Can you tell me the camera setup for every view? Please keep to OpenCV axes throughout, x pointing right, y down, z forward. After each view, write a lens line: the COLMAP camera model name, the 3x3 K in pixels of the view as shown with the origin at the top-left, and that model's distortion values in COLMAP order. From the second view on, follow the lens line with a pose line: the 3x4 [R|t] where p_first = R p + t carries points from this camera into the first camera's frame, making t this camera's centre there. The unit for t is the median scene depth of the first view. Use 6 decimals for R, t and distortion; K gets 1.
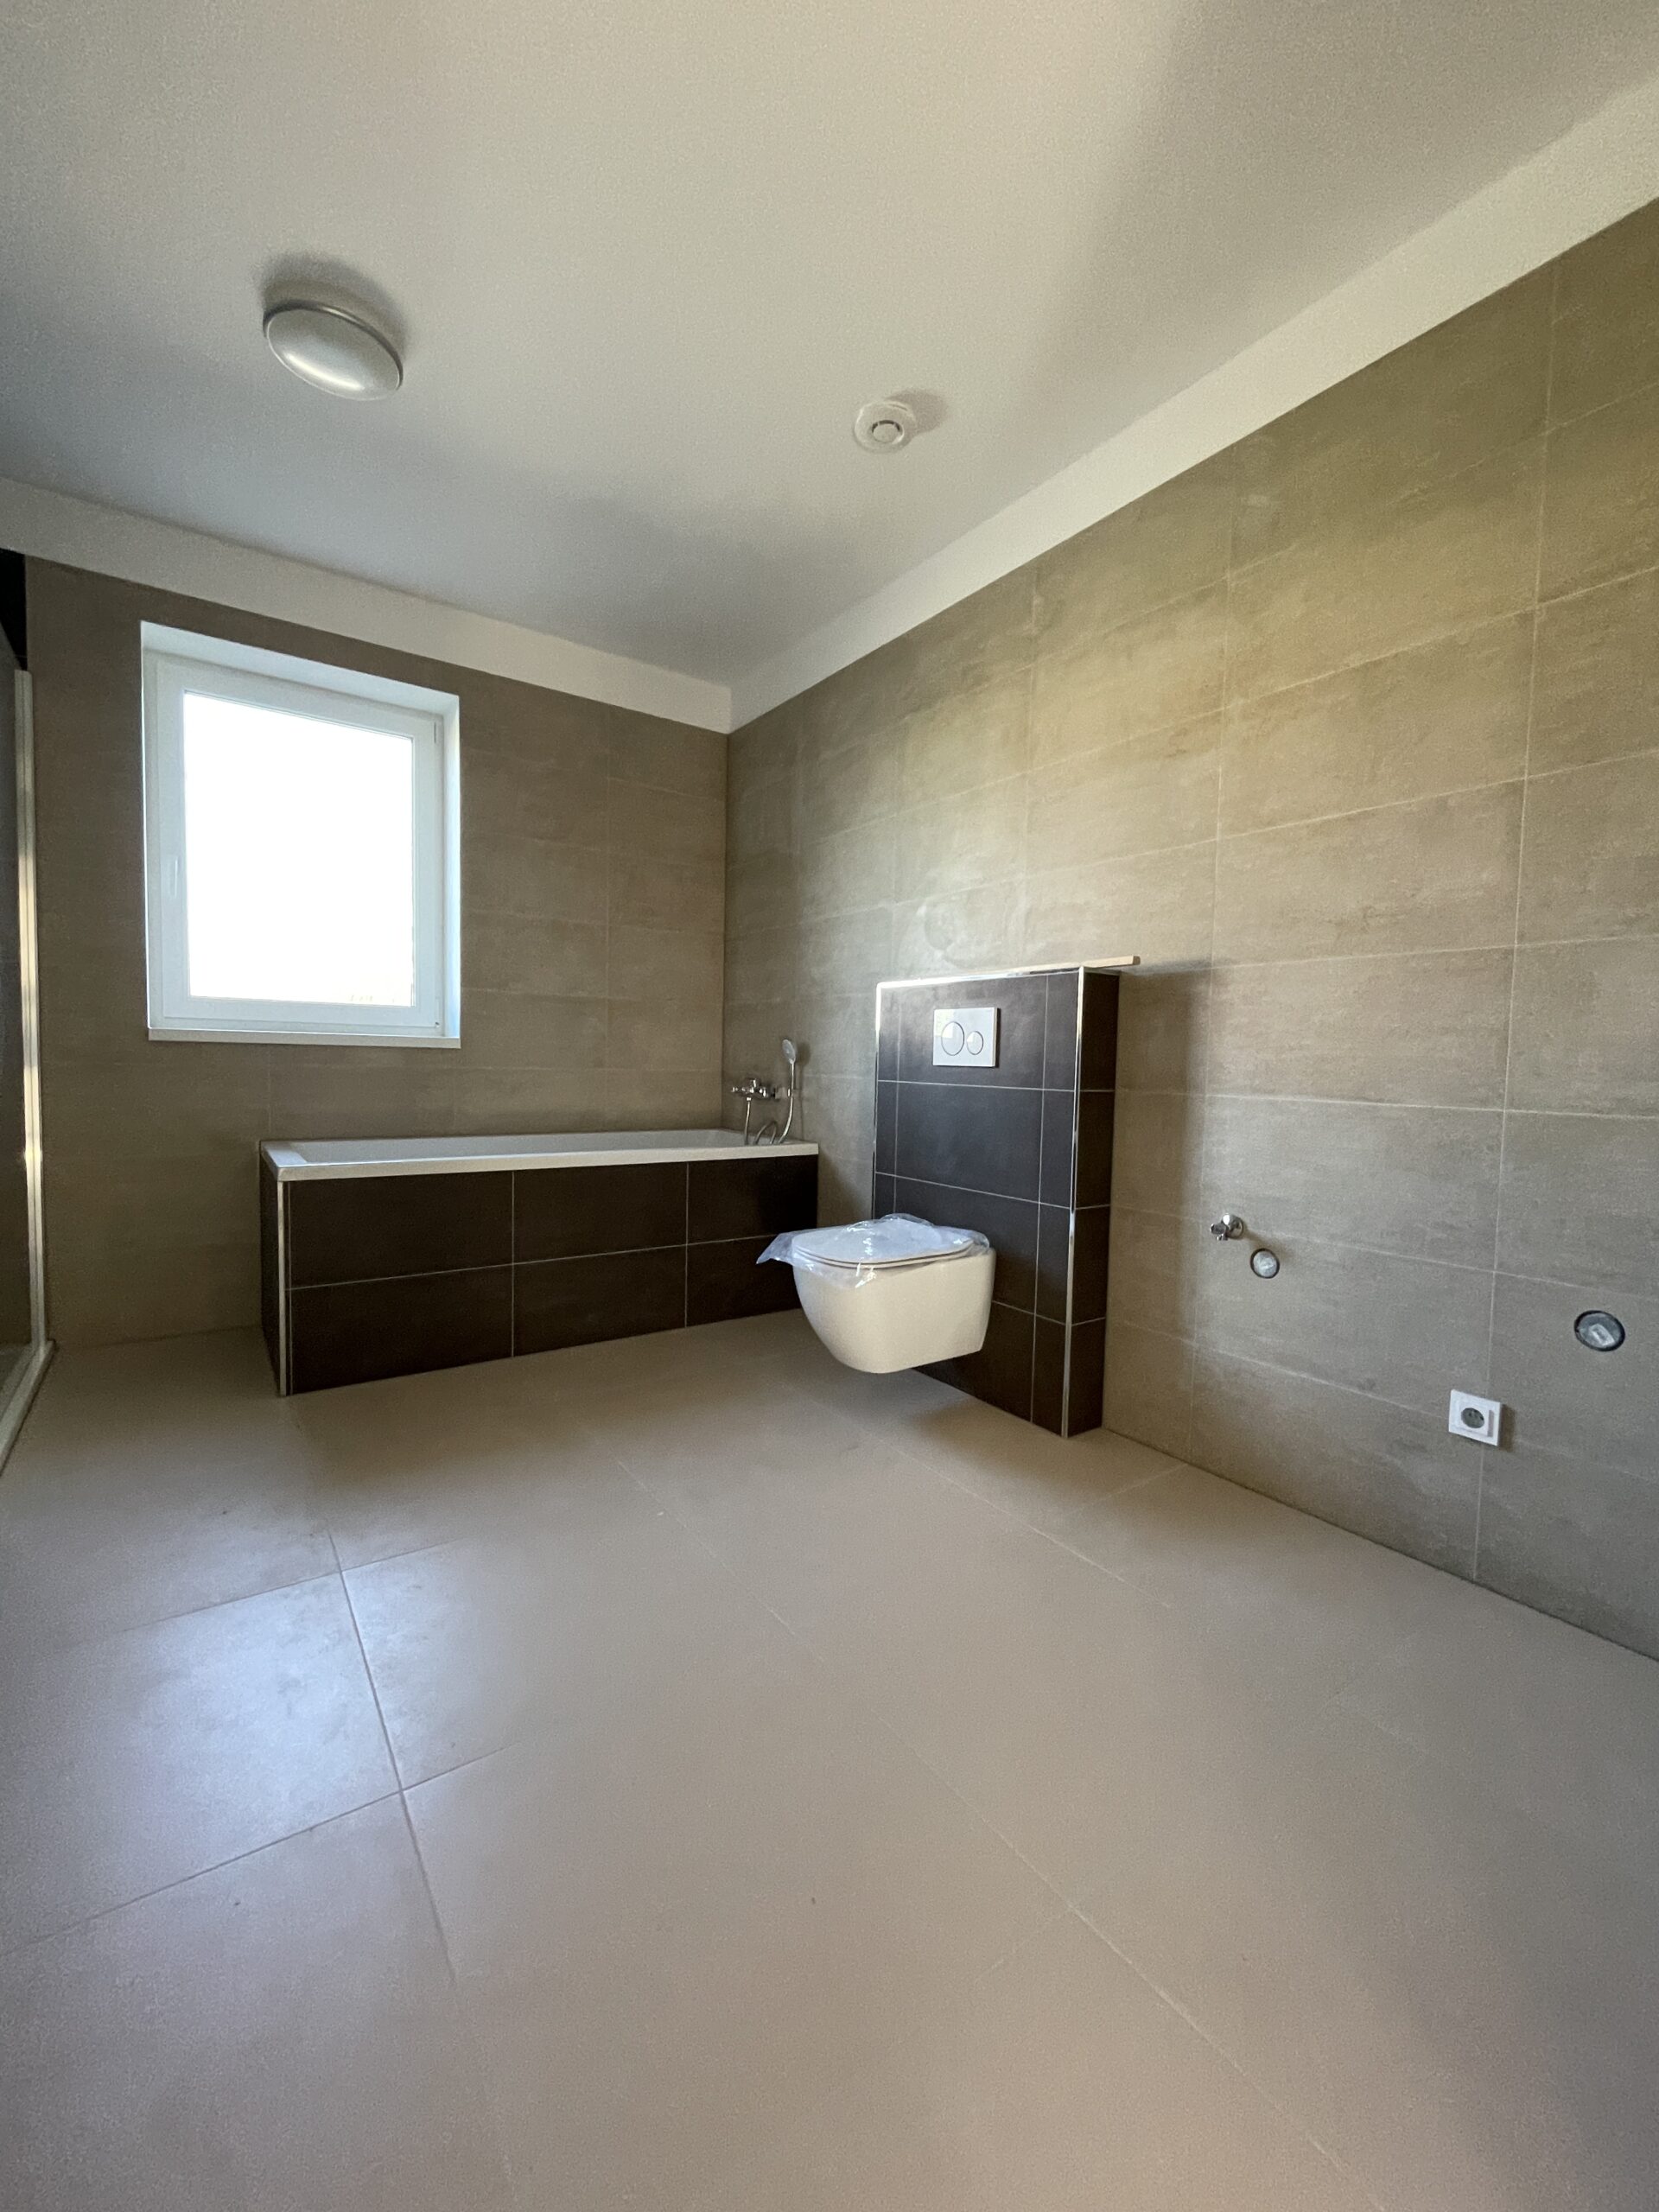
lens RADIAL K [[894.5, 0, 833.6], [0, 894.5, 1109.4], [0, 0, 1]] dist [-0.002571, -0.000201]
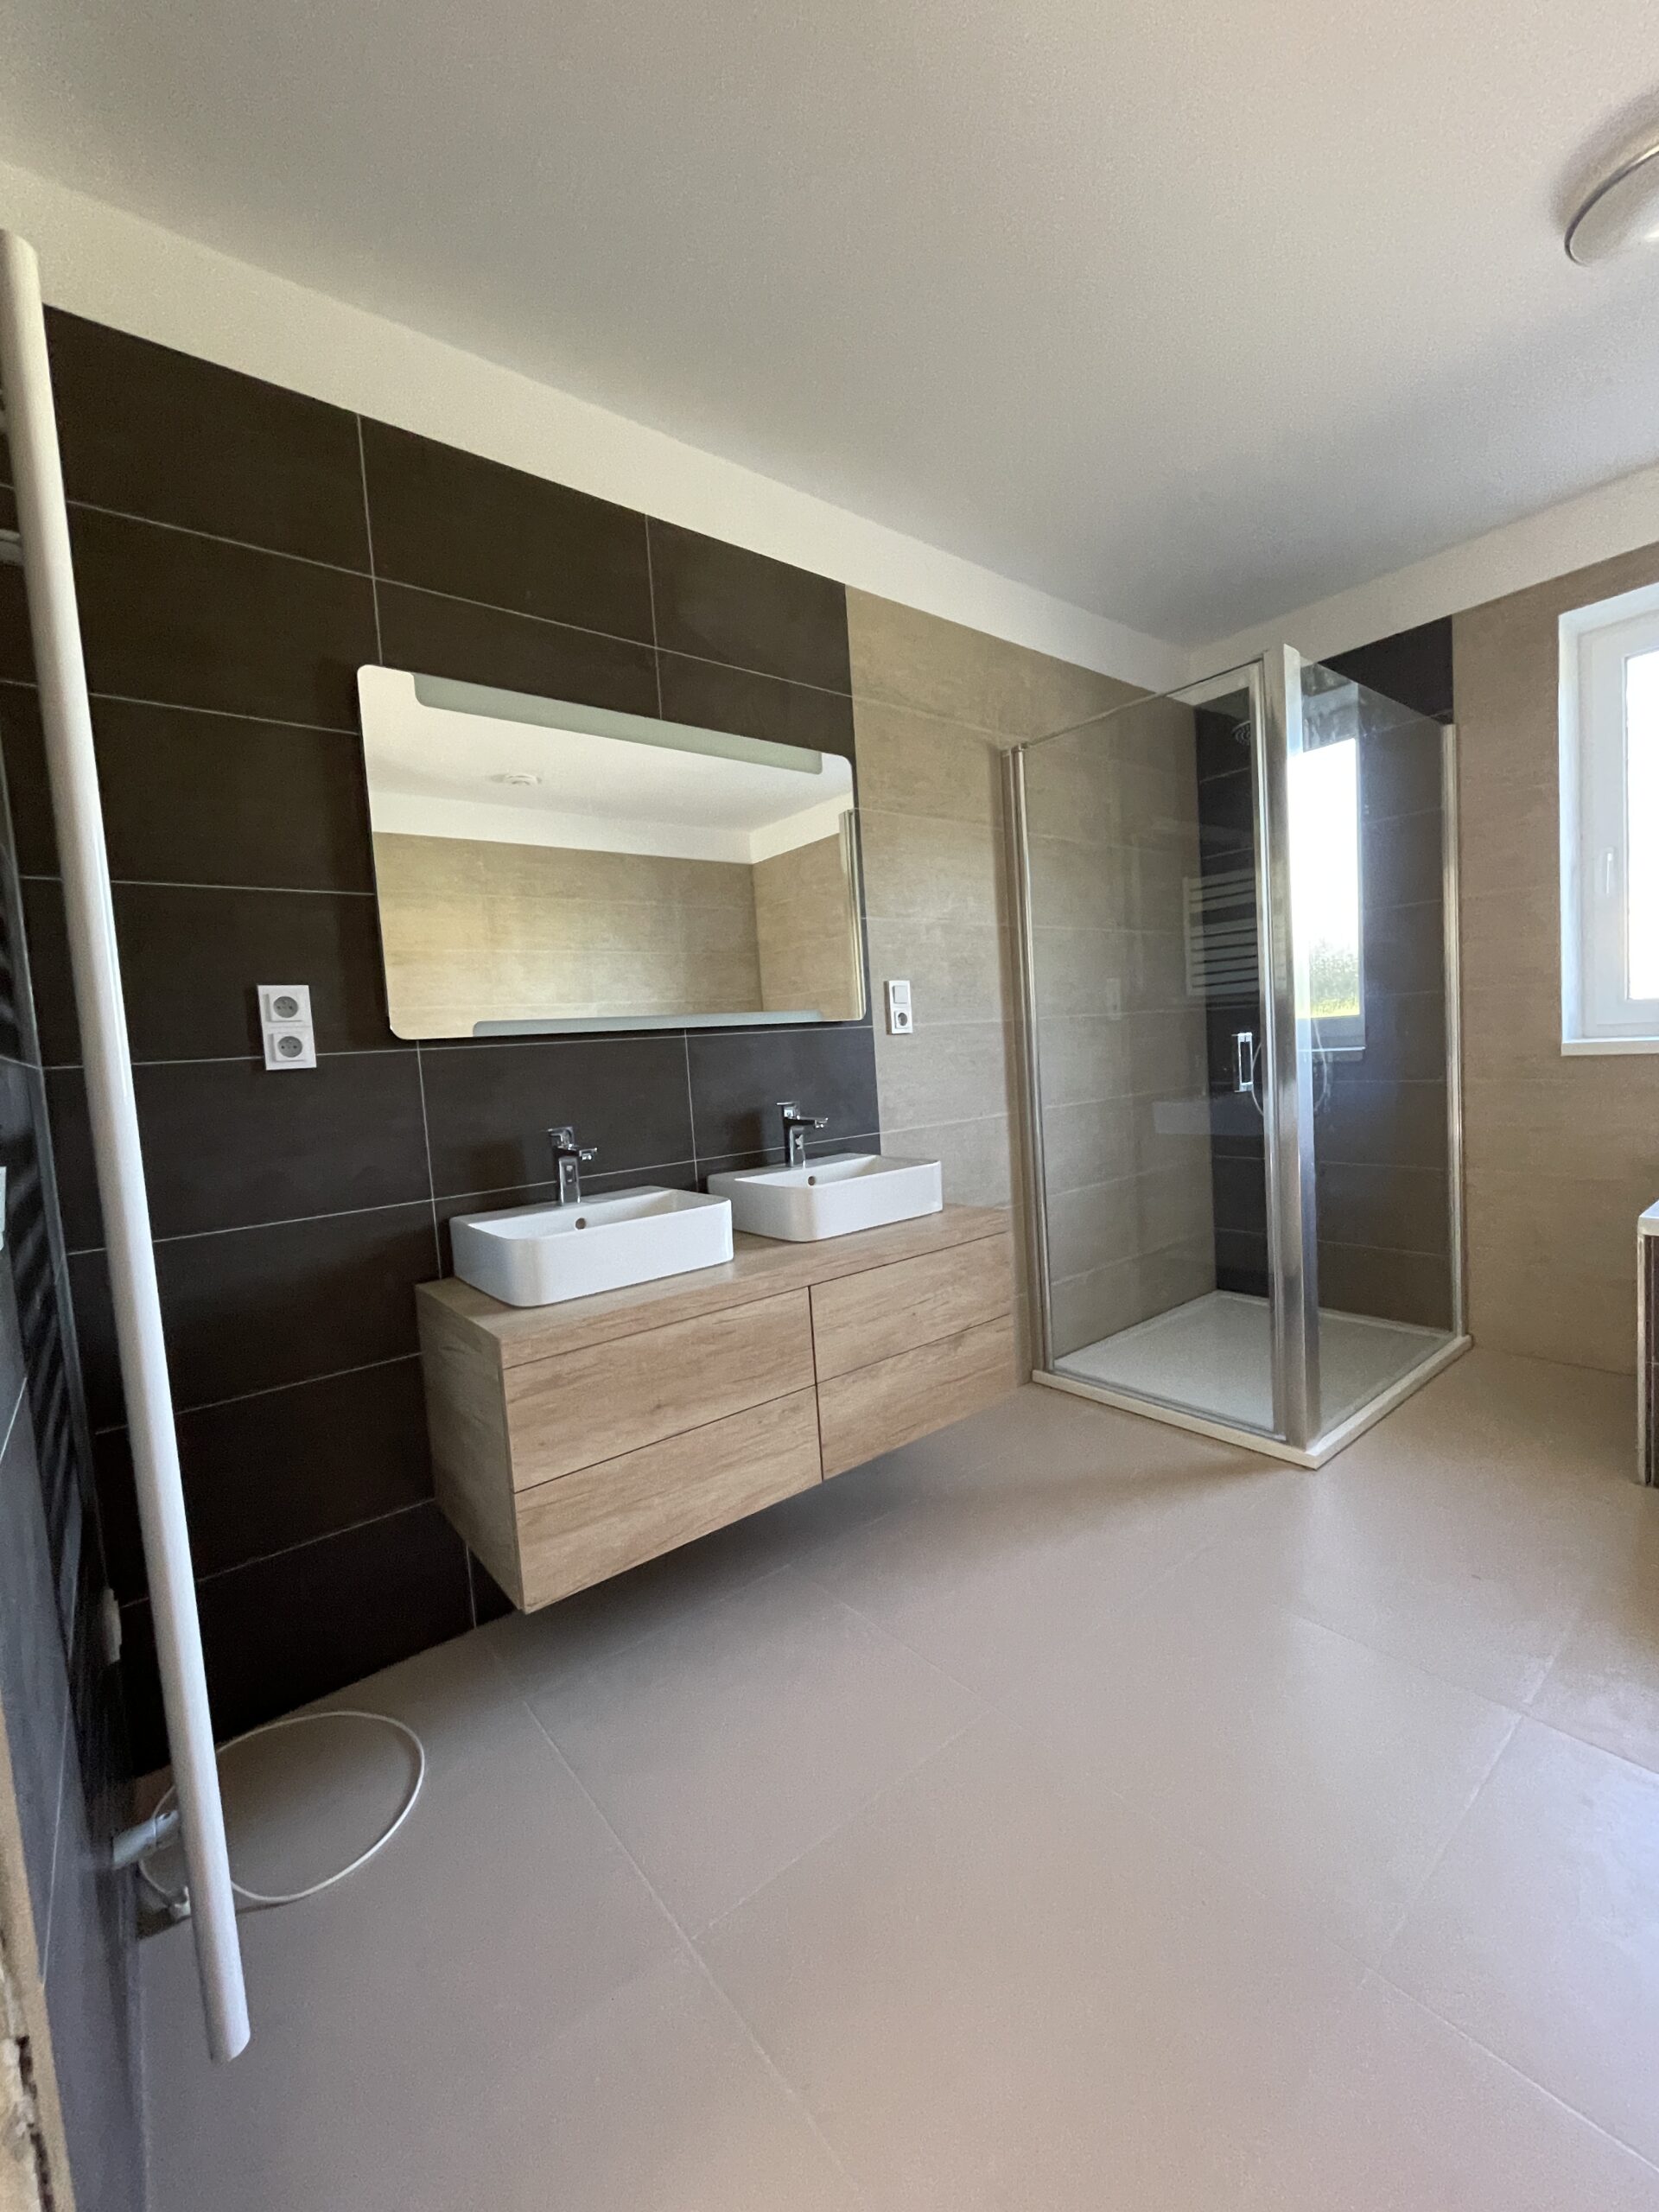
lens RADIAL K [[894.5, 0, 833.6], [0, 894.5, 1109.4], [0, 0, 1]] dist [-0.002571, -0.000201]
pose [[0.049387, 0.045639, -0.997736, 0.158355], [0.016711, 0.998778, 0.046514, -0.078151], [0.998640, -0.018970, 0.048564, 0.170884]]
